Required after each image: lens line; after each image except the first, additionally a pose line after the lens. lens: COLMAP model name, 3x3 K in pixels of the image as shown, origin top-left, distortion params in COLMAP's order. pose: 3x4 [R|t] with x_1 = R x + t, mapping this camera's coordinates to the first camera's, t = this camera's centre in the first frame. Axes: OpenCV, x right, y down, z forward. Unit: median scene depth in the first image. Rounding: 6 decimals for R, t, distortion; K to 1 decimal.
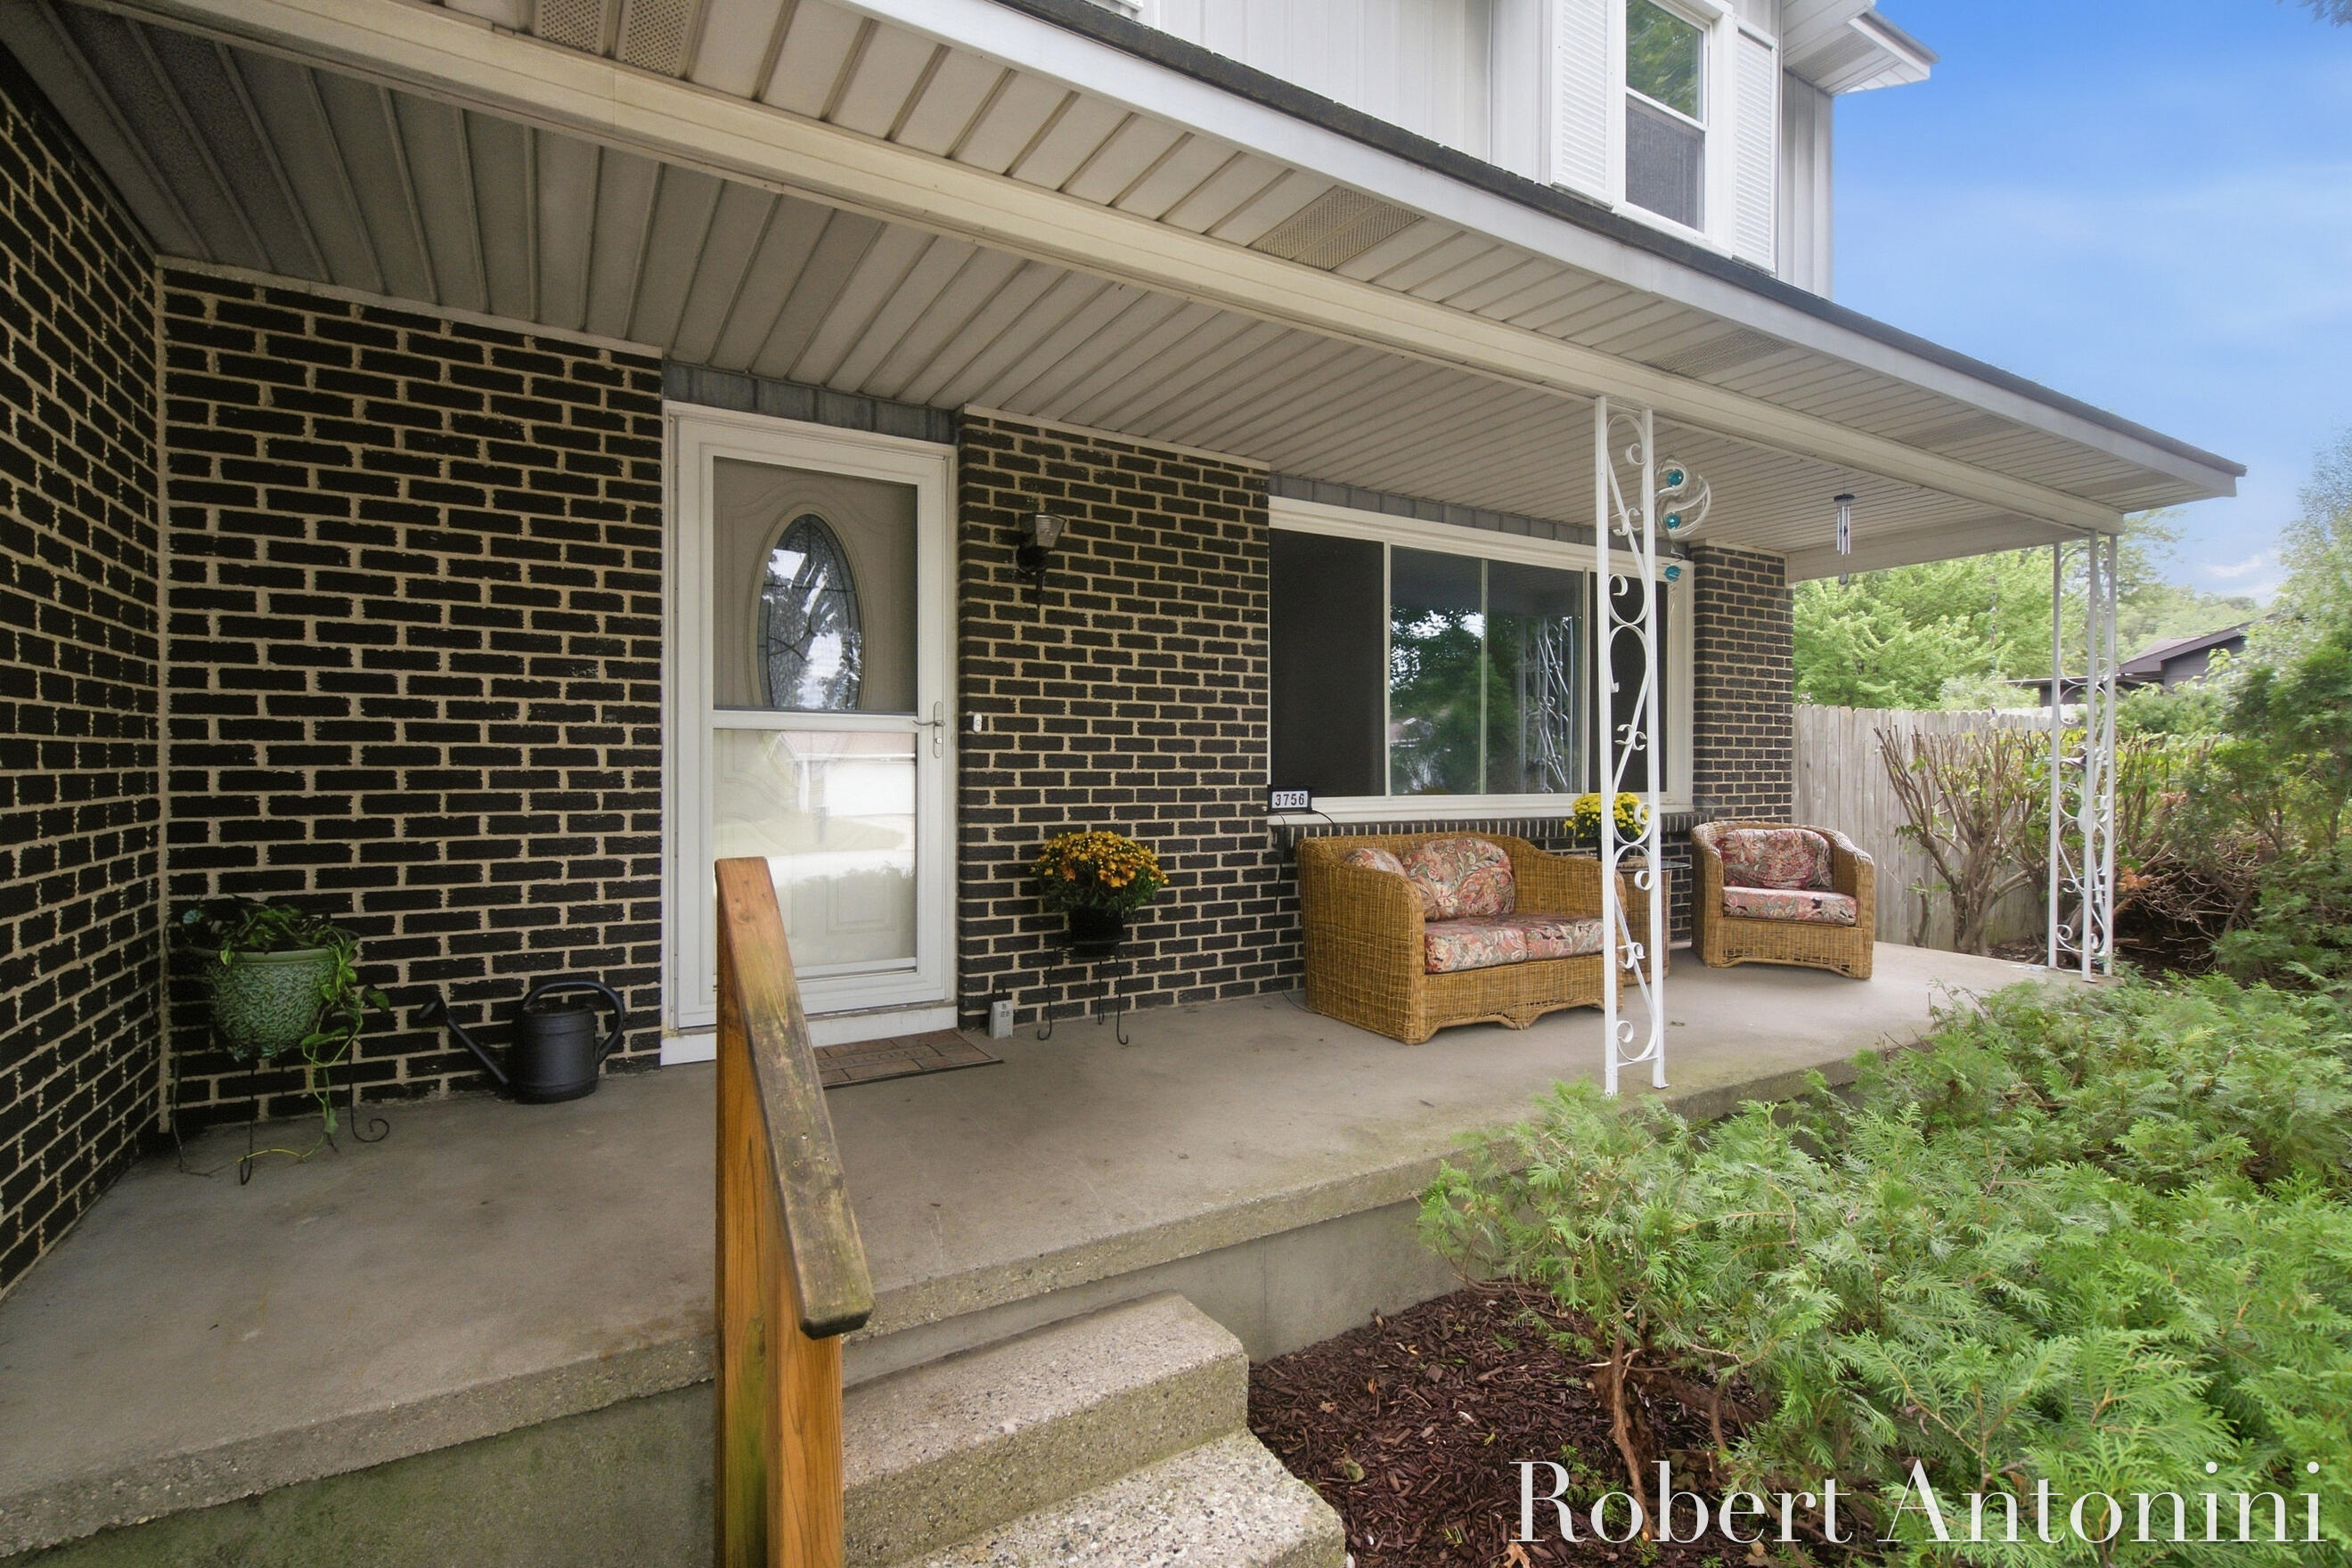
lens RADIAL K [[1095.8, 0, 1176.0], [0, 1095.8, 784.0], [0, 0, 1]] dist [-0.000055, -0.000092]
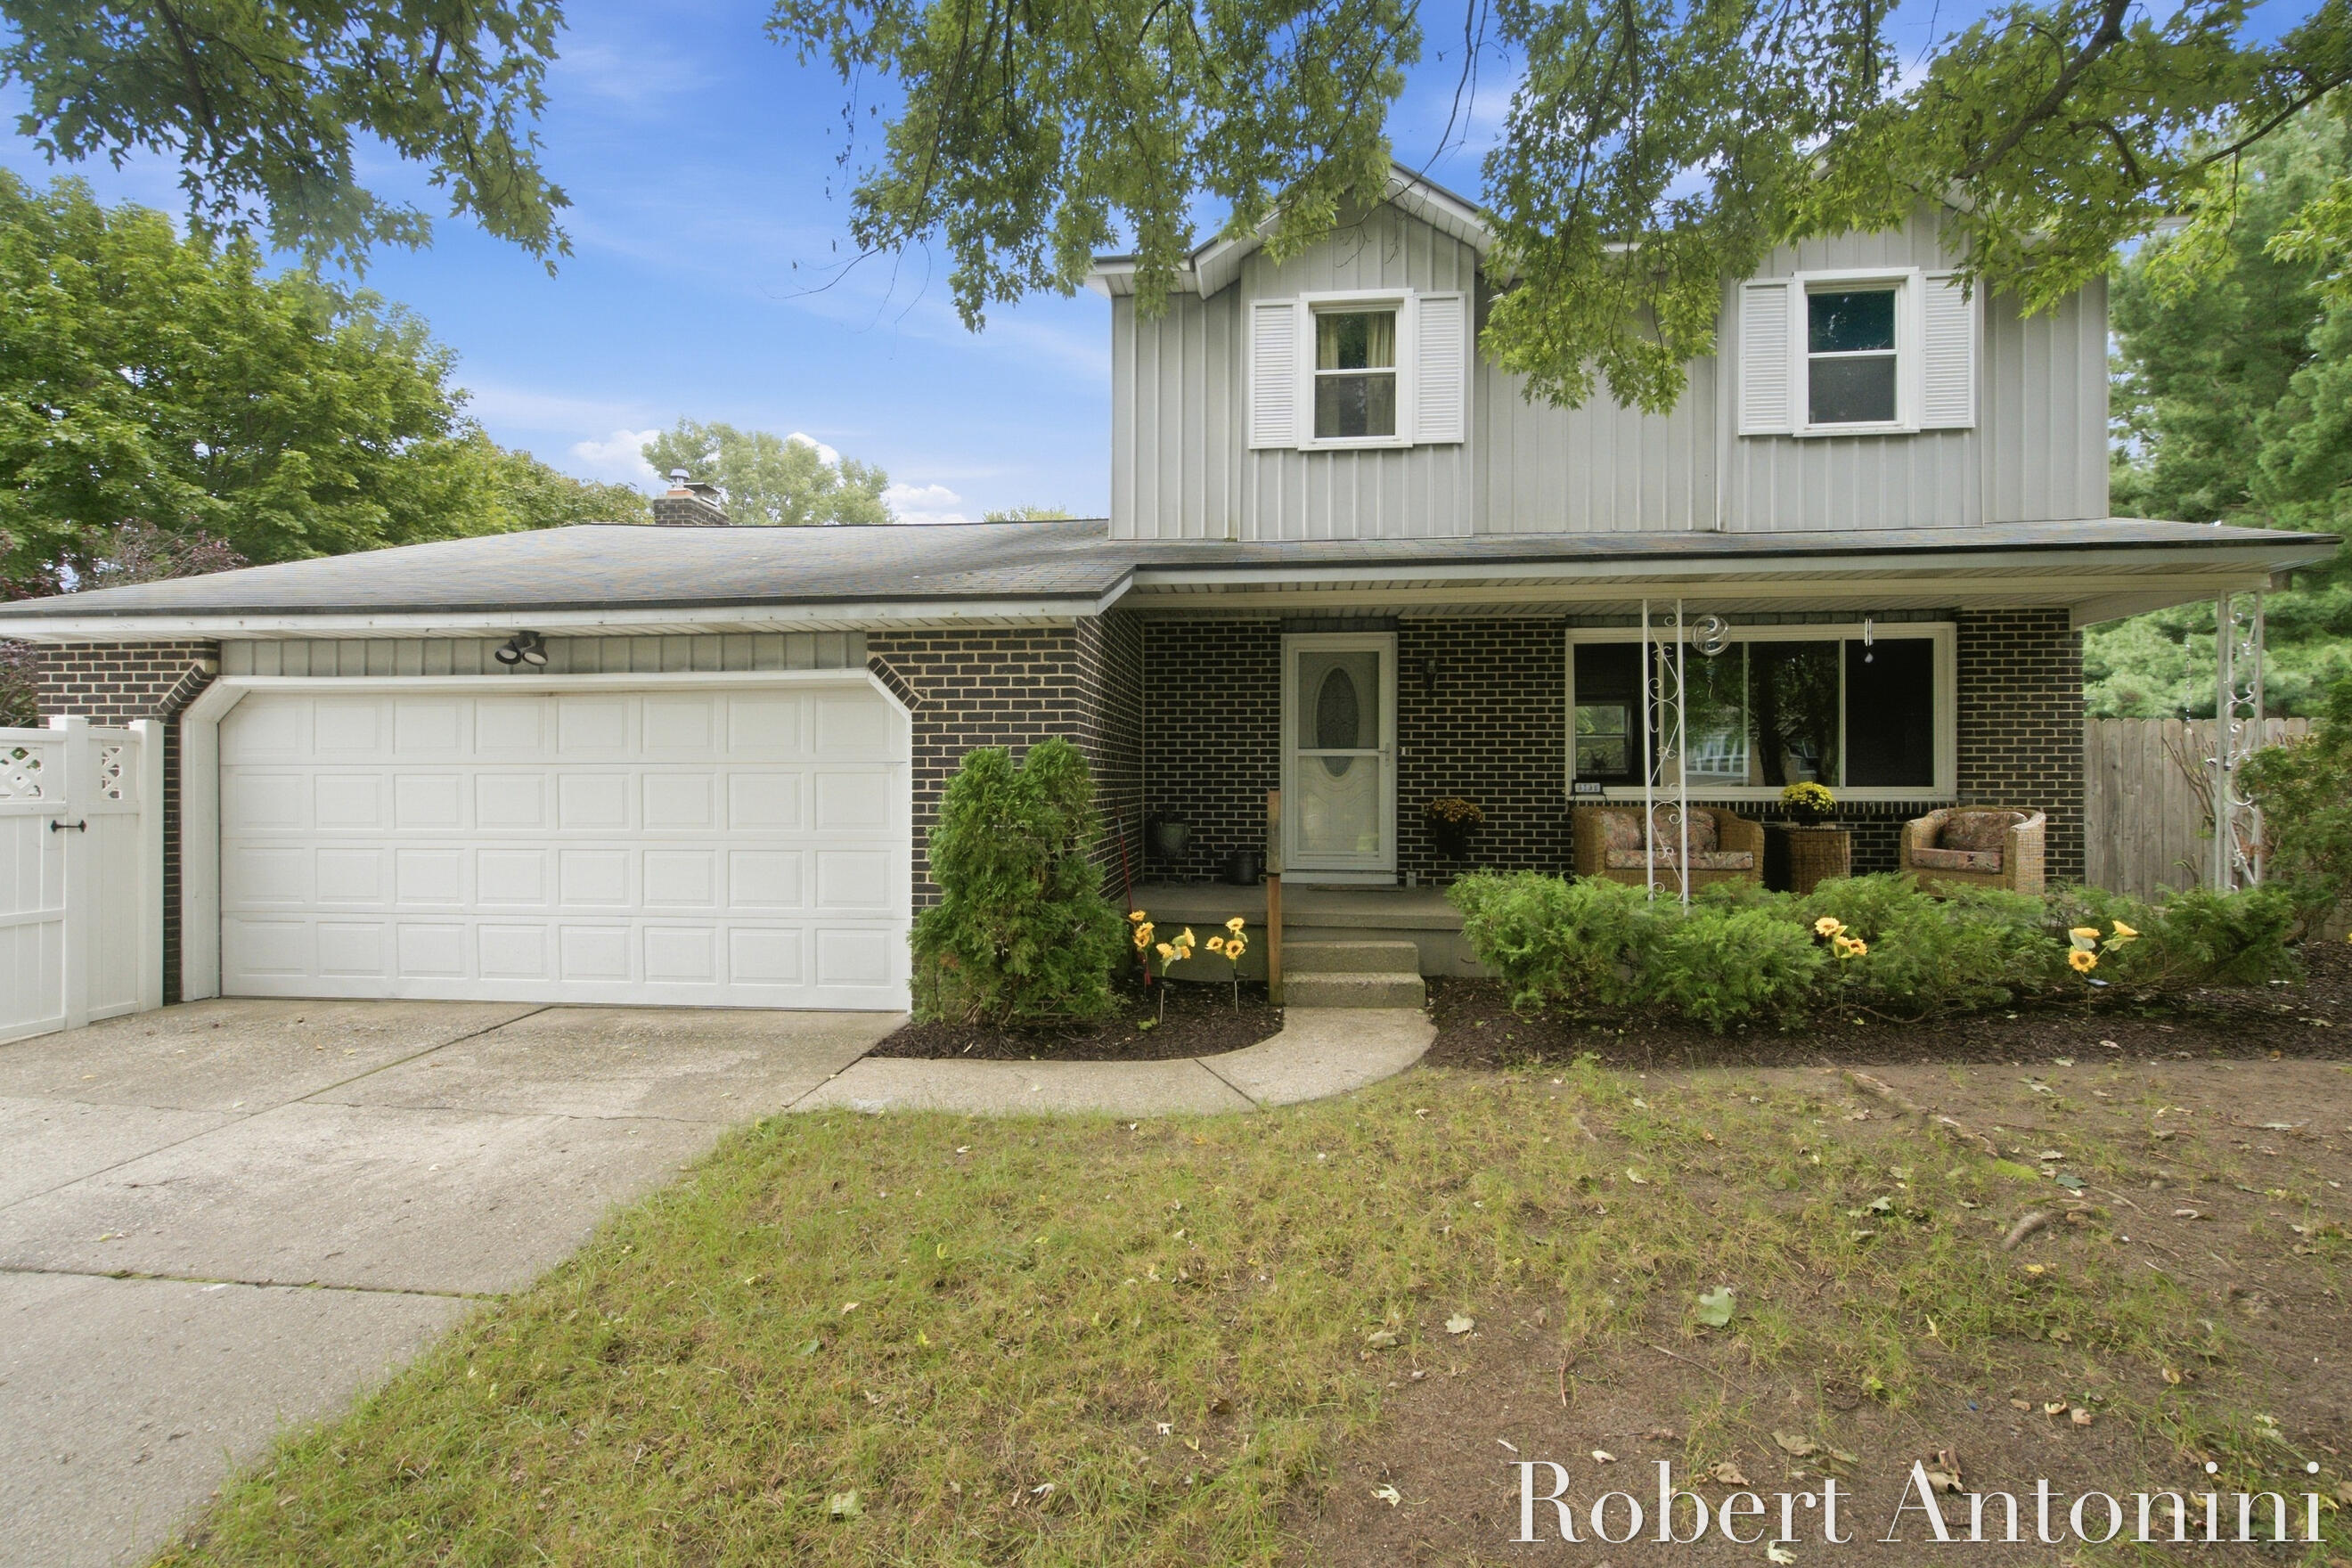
lens RADIAL K [[1095.8, 0, 1176.0], [0, 1095.8, 784.0], [0, 0, 1]] dist [-0.000055, -0.000092]
pose [[0.811286, 0.000136, -0.584649, 0.776341], [-0.006195, 0.999946, -0.008364, 0.035341], [0.584616, 0.010408, 0.811243, -1.153865]]
